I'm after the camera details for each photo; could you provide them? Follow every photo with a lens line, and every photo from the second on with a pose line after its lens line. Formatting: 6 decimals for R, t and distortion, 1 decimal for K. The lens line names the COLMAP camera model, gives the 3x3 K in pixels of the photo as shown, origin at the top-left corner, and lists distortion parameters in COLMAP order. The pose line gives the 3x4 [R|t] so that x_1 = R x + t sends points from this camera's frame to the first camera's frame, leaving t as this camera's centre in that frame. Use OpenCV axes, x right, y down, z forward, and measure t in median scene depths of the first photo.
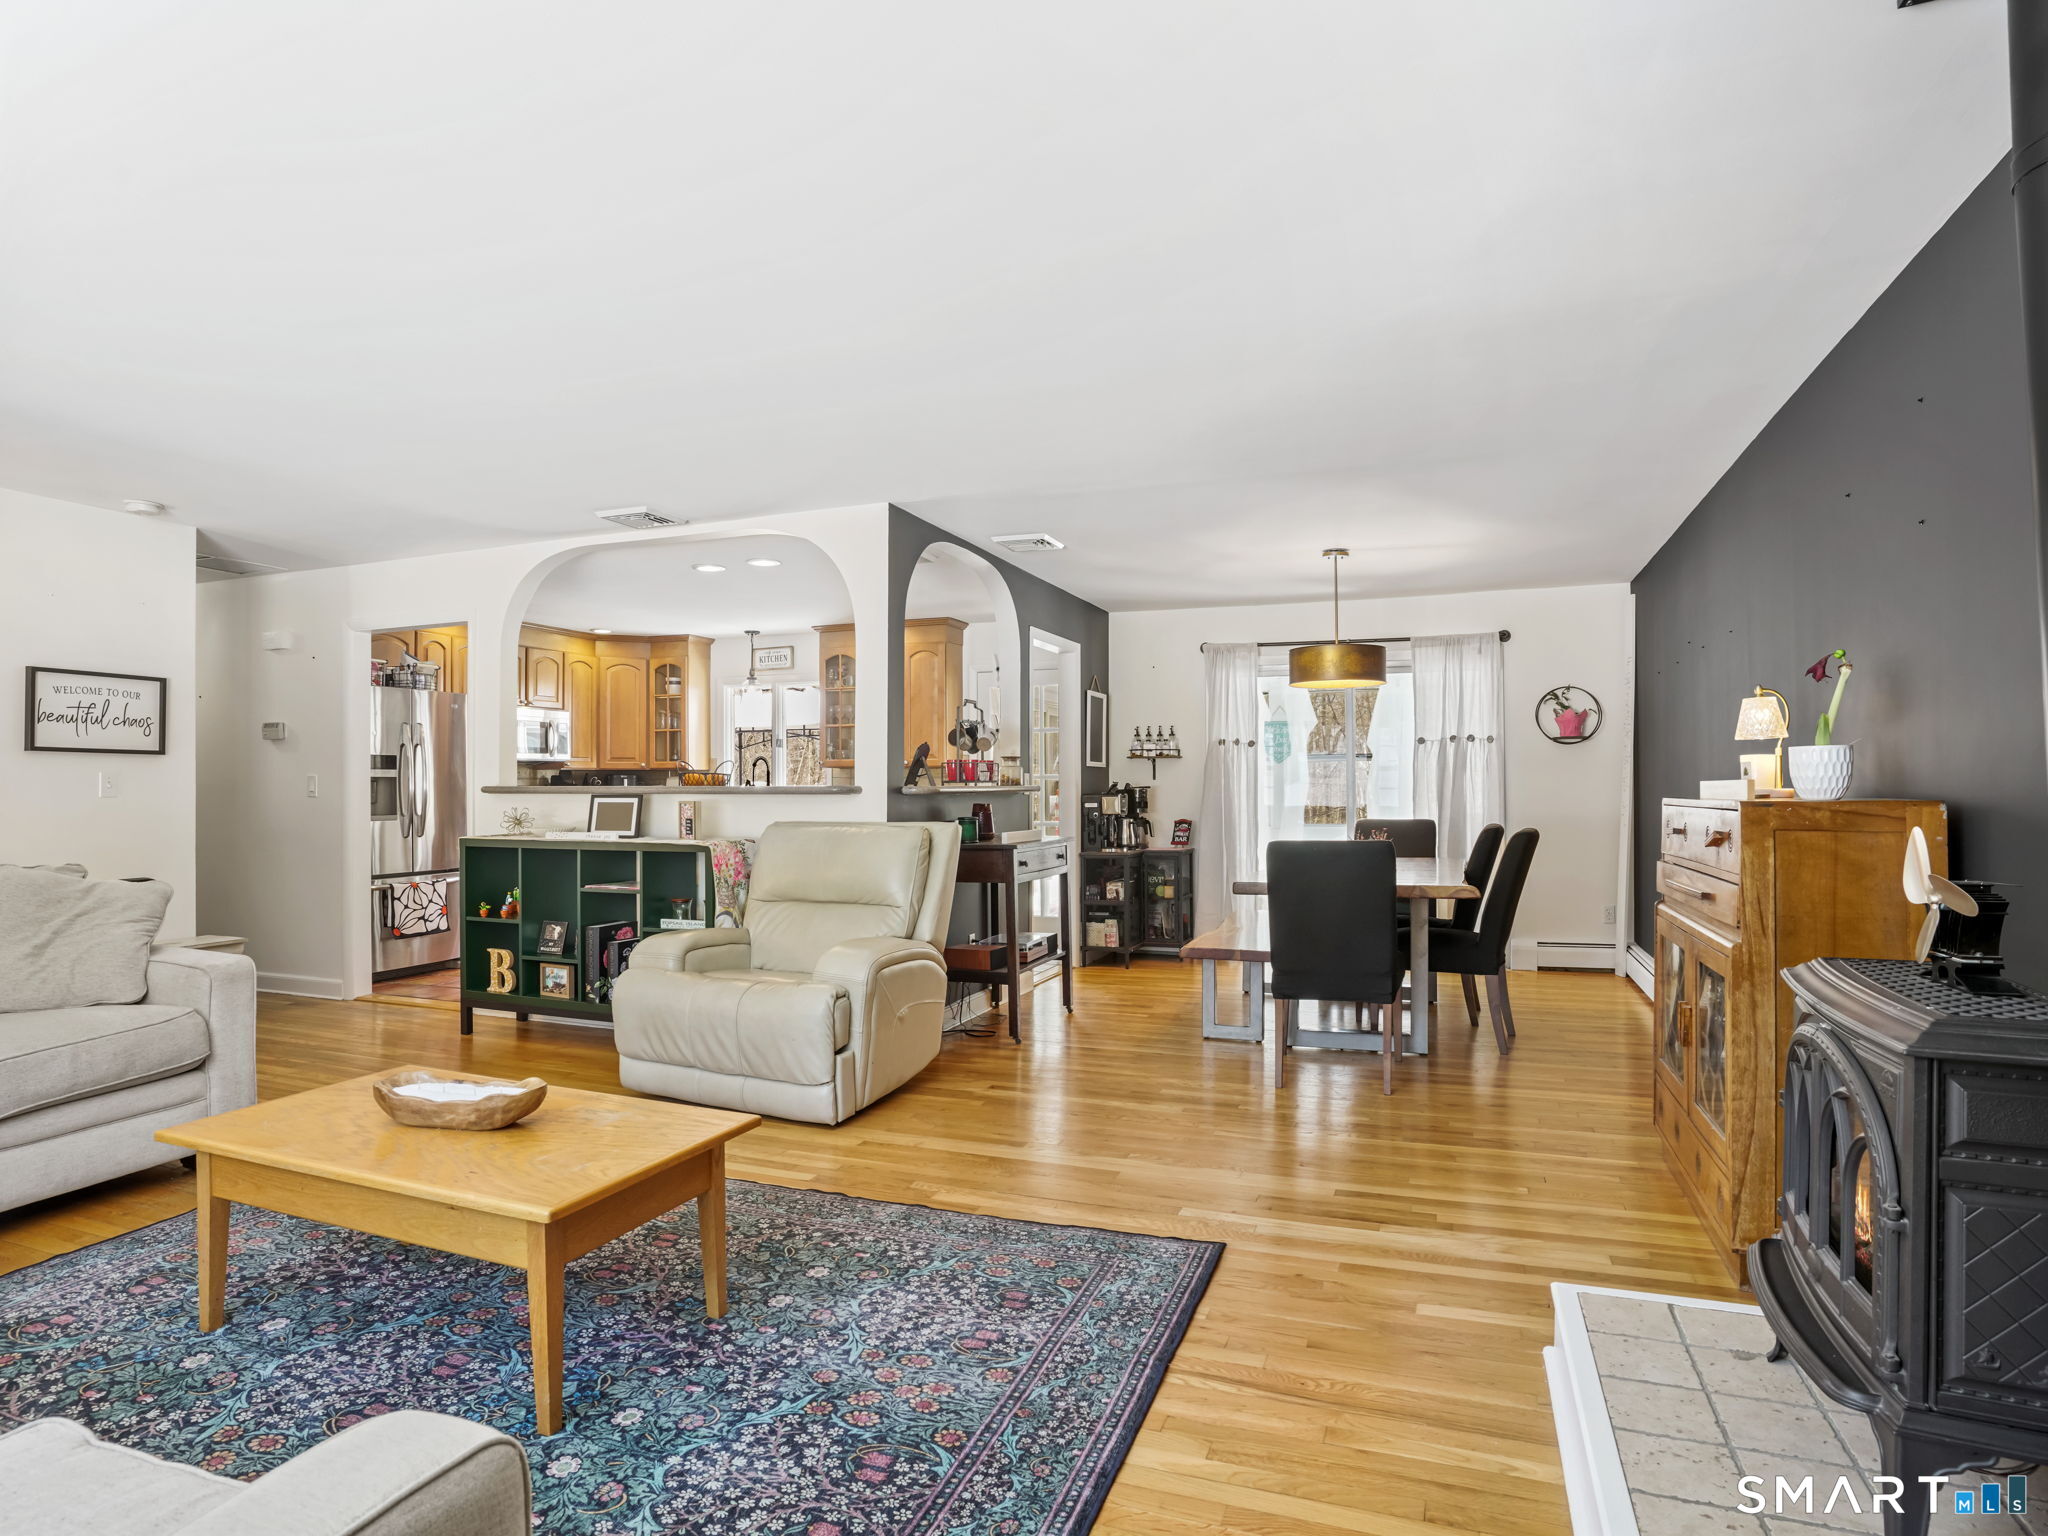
lens RADIAL K [[1172.9, 0, 1014.0], [0, 1172.9, 773.8], [0, 0, 1]] dist [-0.073952, 0.036790]
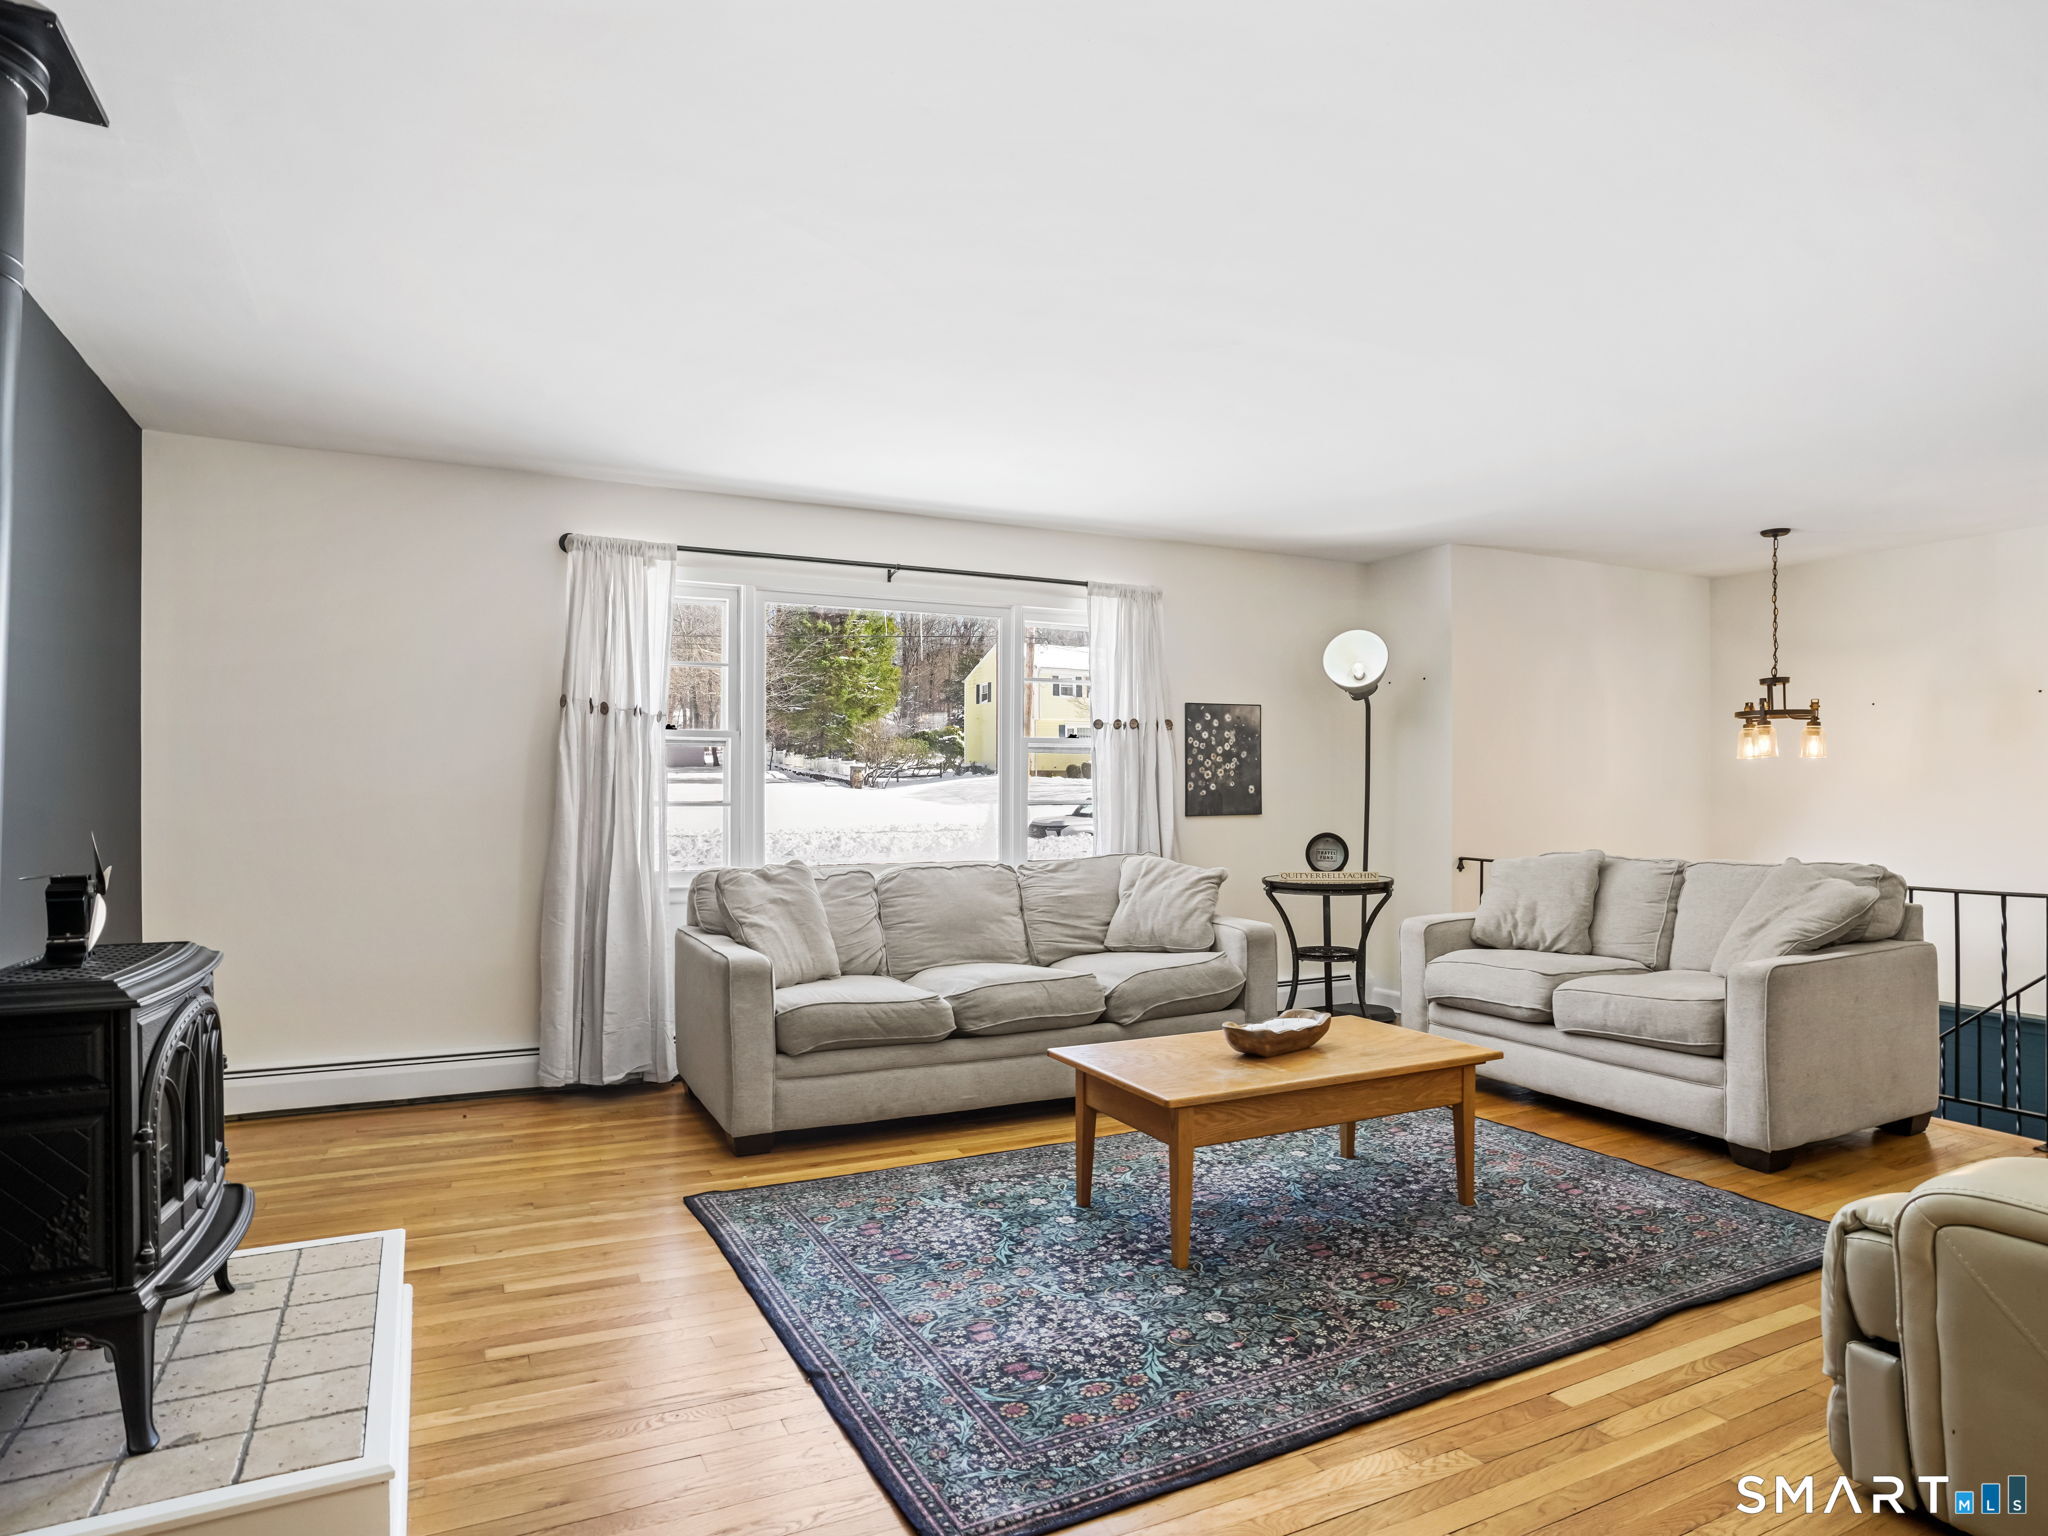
lens RADIAL K [[1172.9, 0, 1021.9], [0, 1172.9, 785.0], [0, 0, 1]] dist [-0.073952, 0.036790]
pose [[-0.672179, -0.002381, -0.740385, 0.669997], [0.007619, 0.999920, -0.010132, 0.012690], [0.740349, -0.012451, -0.672107, 1.624451]]
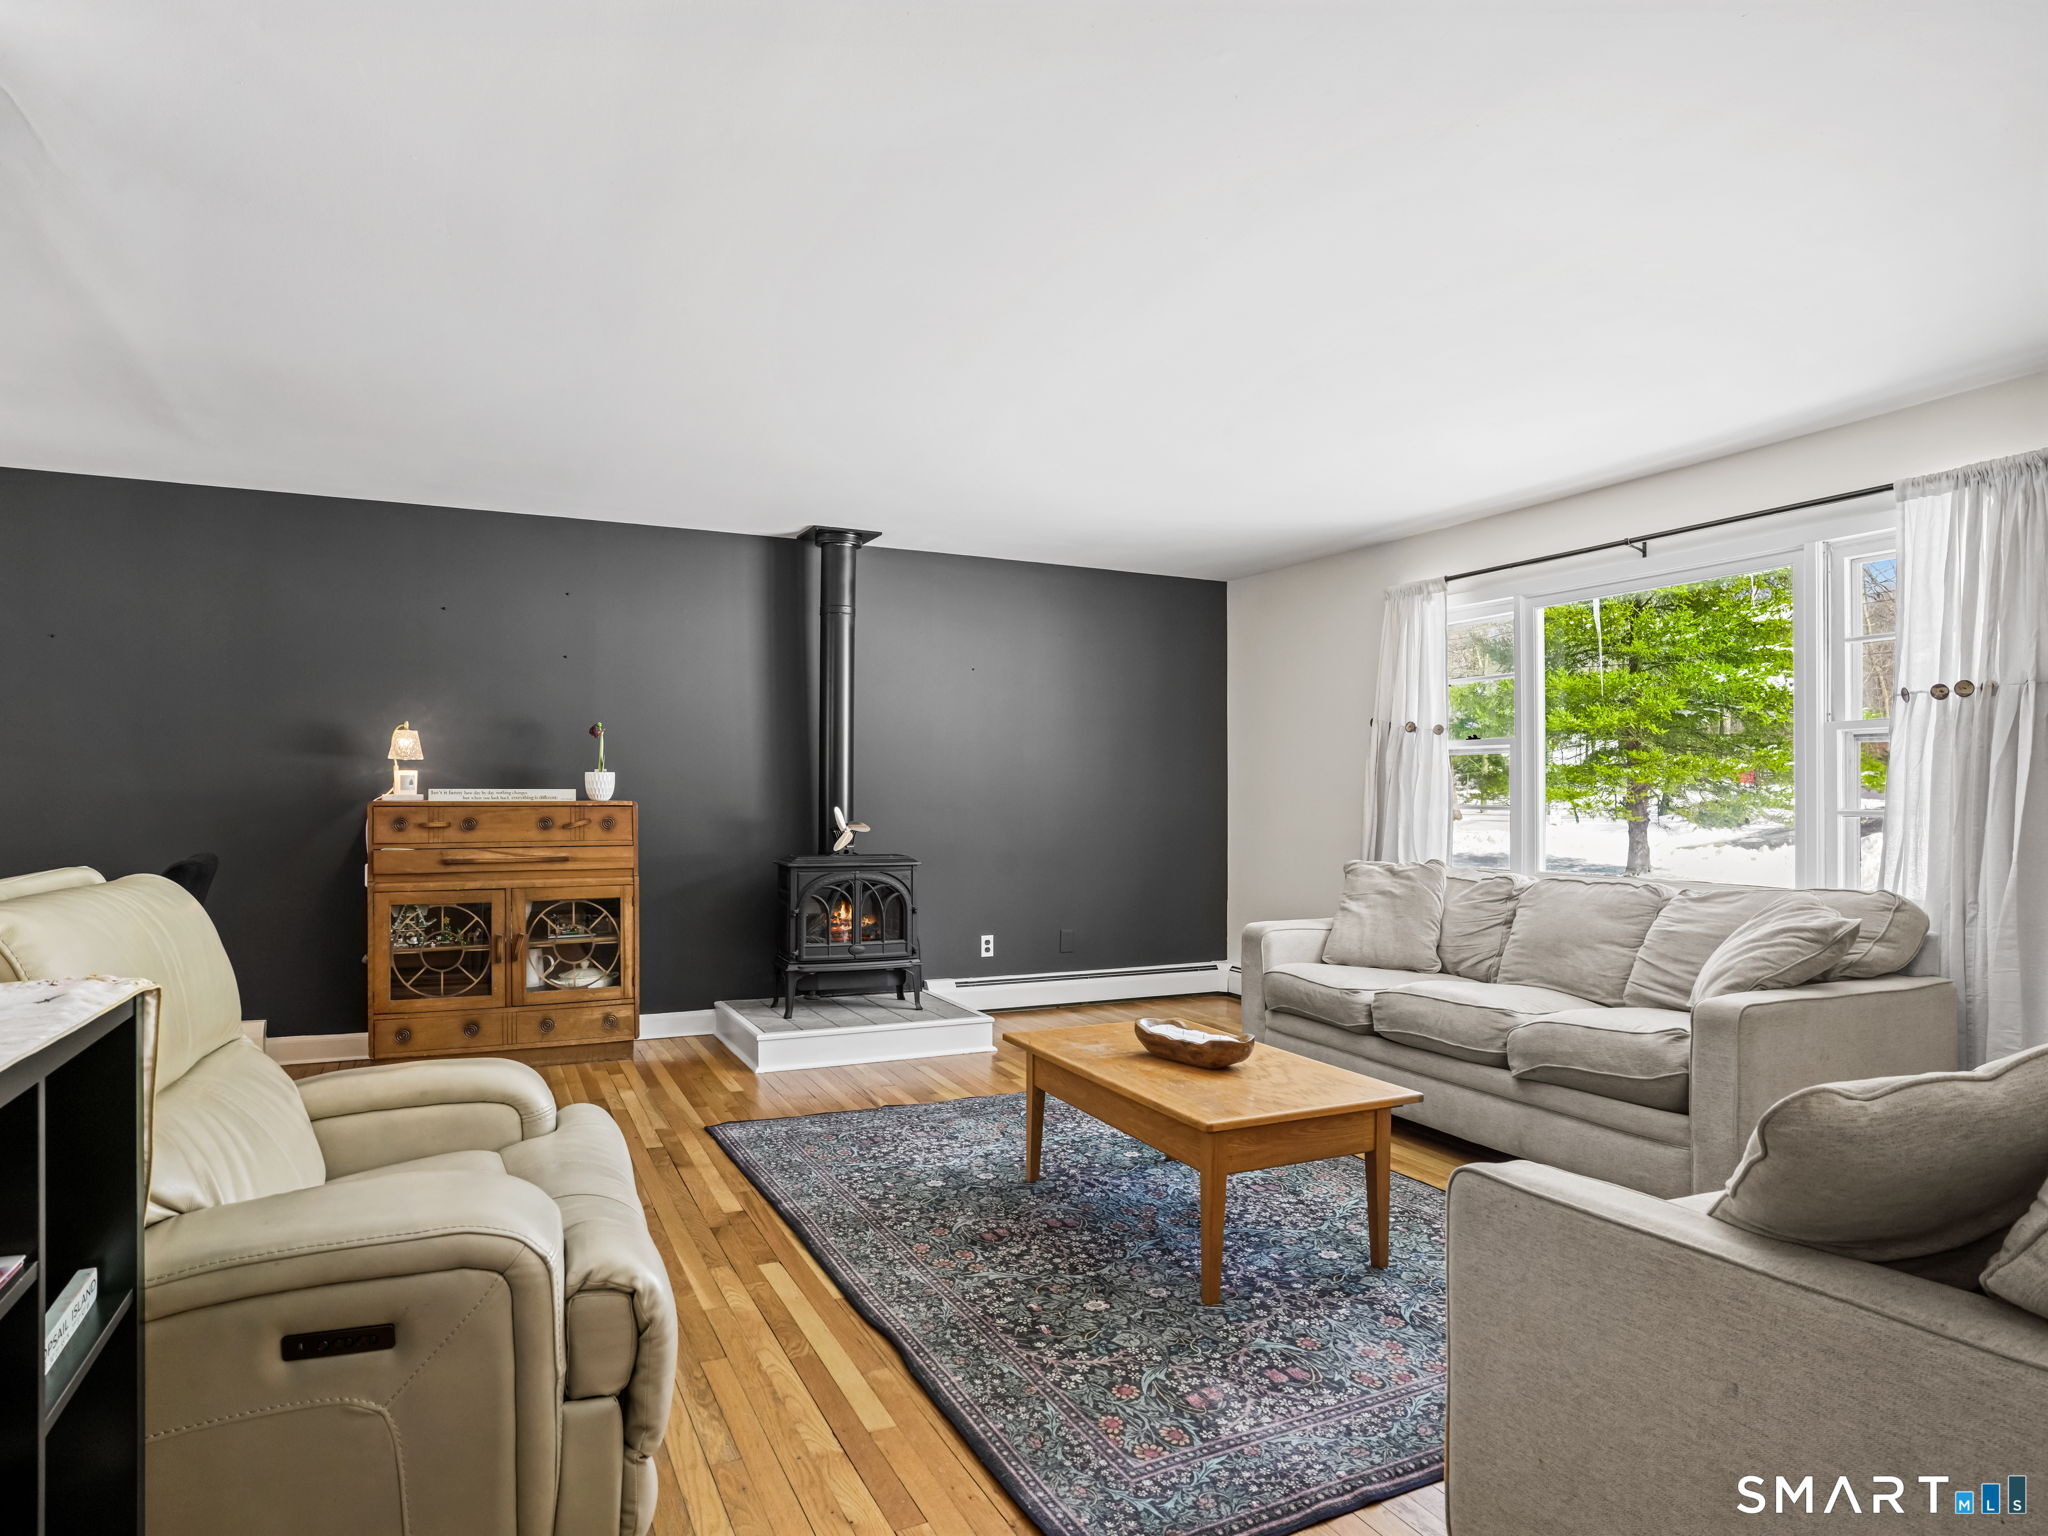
lens RADIAL K [[1172.9, 0, 1027.7], [0, 1172.9, 771.1], [0, 0, 1]] dist [-0.073952, 0.036790]
pose [[-0.740456, 0.012167, 0.671994, -1.175110], [-0.008353, 0.999592, -0.027302, 0.019309], [-0.672053, -0.025829, -0.740053, 2.014479]]
